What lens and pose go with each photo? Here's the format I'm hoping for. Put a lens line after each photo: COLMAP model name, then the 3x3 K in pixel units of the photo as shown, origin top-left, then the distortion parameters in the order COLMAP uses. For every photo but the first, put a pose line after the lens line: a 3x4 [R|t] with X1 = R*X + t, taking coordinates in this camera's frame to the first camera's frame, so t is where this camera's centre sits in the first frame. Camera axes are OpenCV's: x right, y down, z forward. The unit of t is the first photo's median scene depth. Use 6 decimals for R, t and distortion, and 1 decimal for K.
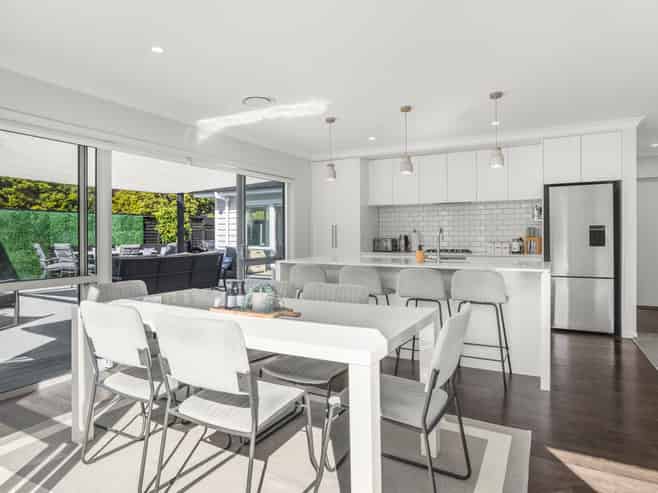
lens RADIAL K [[409.0, 0, 329.0], [0, 409.0, 246.5], [0, 0, 1]] dist [-0.029212, -0.001187]
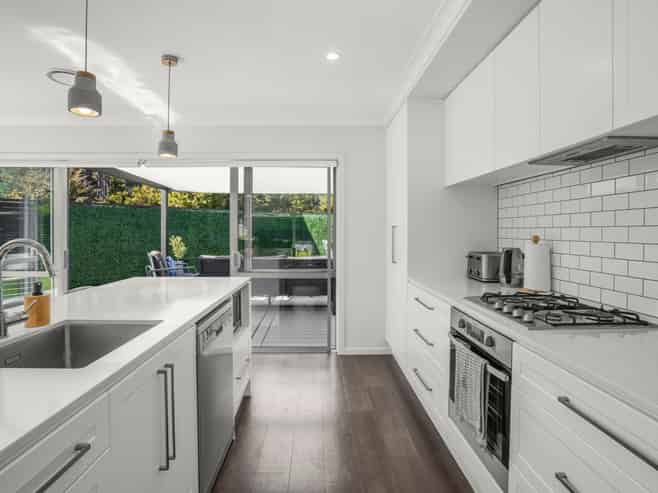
lens RADIAL K [[352.4, 0, 321.8], [0, 352.4, 230.9], [0, 0, 1]] dist [-0.029533, 0.000897]
pose [[0.490469, 0.007235, -0.871429, 0.407209], [-0.032289, 0.999430, -0.009875, -0.035822], [0.870860, 0.032981, 0.490423, 0.656086]]
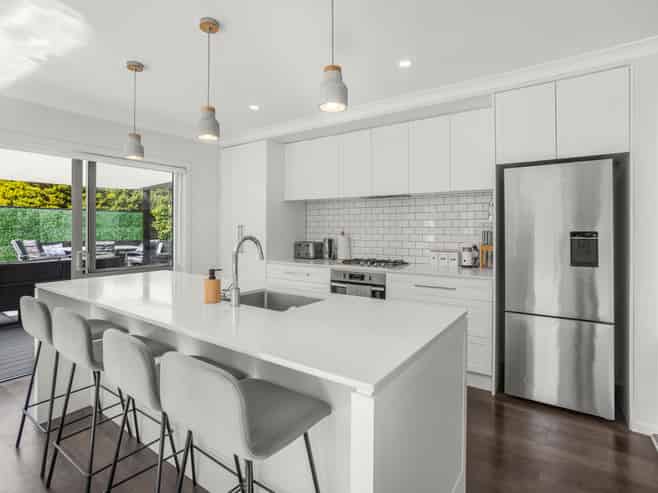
lens RADIAL K [[352.4, 0, 321.8], [0, 352.4, 230.9], [0, 0, 1]] dist [-0.029533, 0.000897]
pose [[0.992325, 0.008060, -0.123397, 0.254926], [-0.011235, 0.999623, -0.025056, -0.025310], [0.123148, 0.026250, 0.992041, 0.332253]]
